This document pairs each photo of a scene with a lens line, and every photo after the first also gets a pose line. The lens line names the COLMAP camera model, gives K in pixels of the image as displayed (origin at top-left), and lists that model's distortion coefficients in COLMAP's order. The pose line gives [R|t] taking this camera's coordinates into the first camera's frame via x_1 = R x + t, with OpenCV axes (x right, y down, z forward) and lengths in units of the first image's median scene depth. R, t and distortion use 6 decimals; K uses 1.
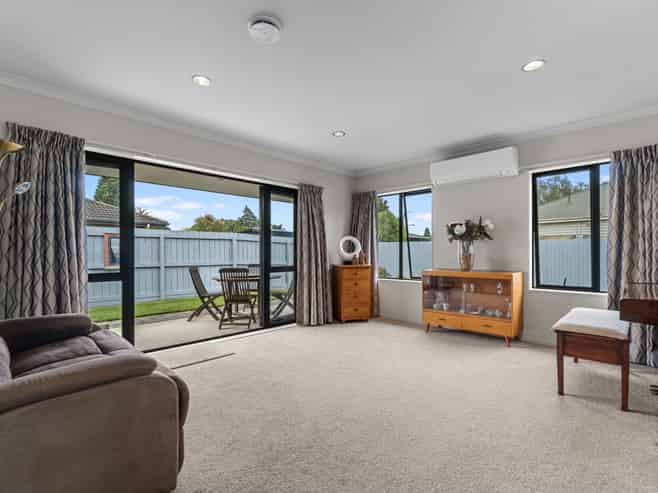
lens RADIAL K [[317.5, 0, 326.1], [0, 317.5, 251.4], [0, 0, 1]] dist [-0.007688, 0.002703]
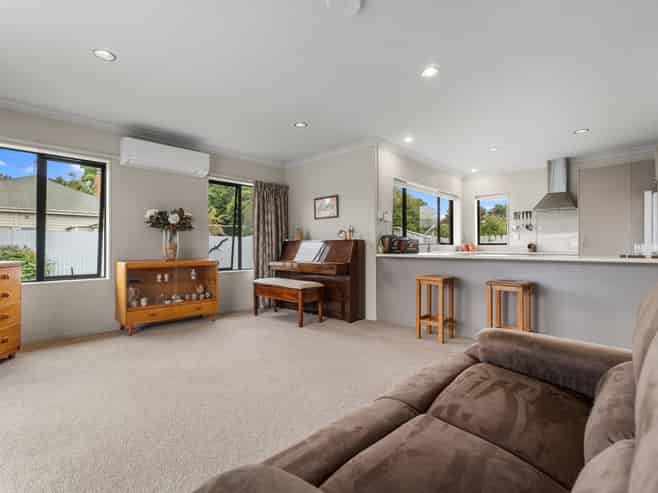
lens RADIAL K [[317.5, 0, 331.1], [0, 317.5, 246.0], [0, 0, 1]] dist [-0.007688, 0.002703]
pose [[-0.011528, 0.005858, 0.999916, -0.572469], [-0.002629, 0.999979, -0.005888, 0.020215], [-0.999930, -0.002697, -0.011512, 0.514934]]
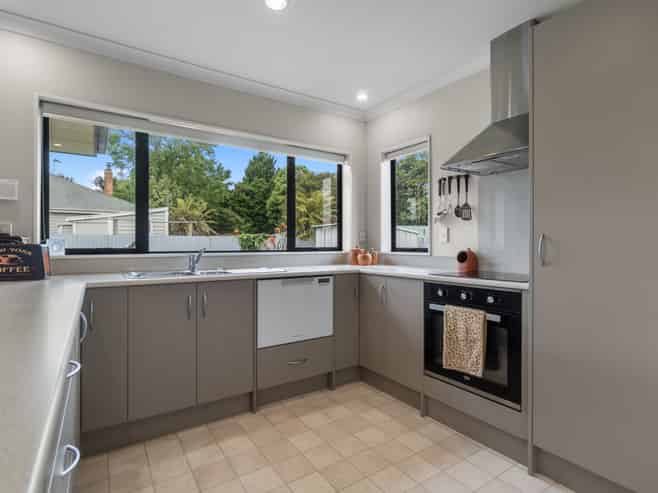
lens RADIAL K [[342.7, 0, 328.6], [0, 342.7, 245.3], [0, 0, 1]] dist [-0.003516, -0.000724]
pose [[0.196290, 0.001755, 0.980544, 0.168116], [-0.003950, 0.999992, -0.000999, -0.010560], [-0.980538, -0.003677, 0.196296, -0.286595]]
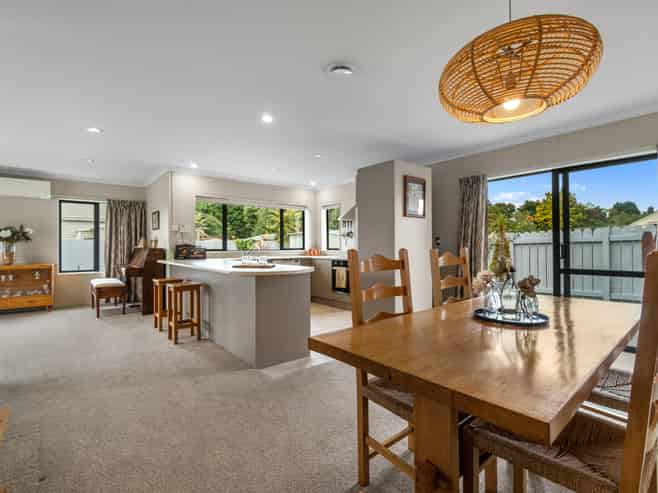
lens RADIAL K [[317.5, 0, 331.3], [0, 317.5, 244.4], [0, 0, 1]] dist [-0.007688, 0.002703]
pose [[0.097200, 0.007388, 0.995237, -0.752035], [0.000490, 0.999972, -0.007471, -0.014245], [-0.995265, 0.001214, 0.097193, -0.476352]]
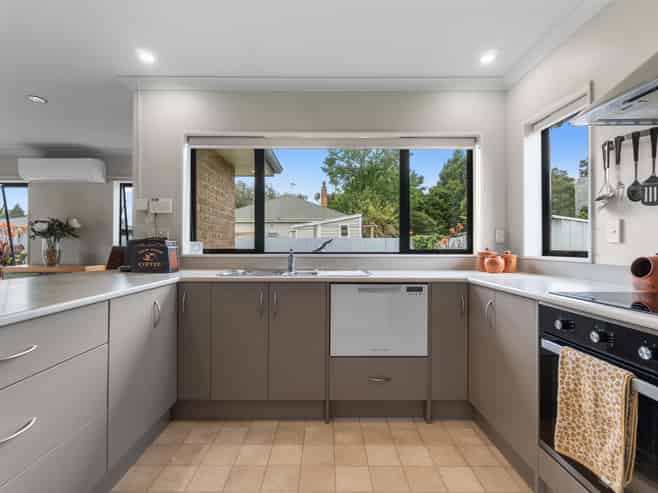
lens RADIAL K [[317.5, 0, 328.2], [0, 317.5, 245.0], [0, 0, 1]] dist [-0.007688, 0.002703]
pose [[0.707001, 0.005893, 0.707188, 0.352662], [-0.006138, 0.999979, -0.002196, -0.012342], [-0.707186, -0.002789, 0.707022, -0.411218]]
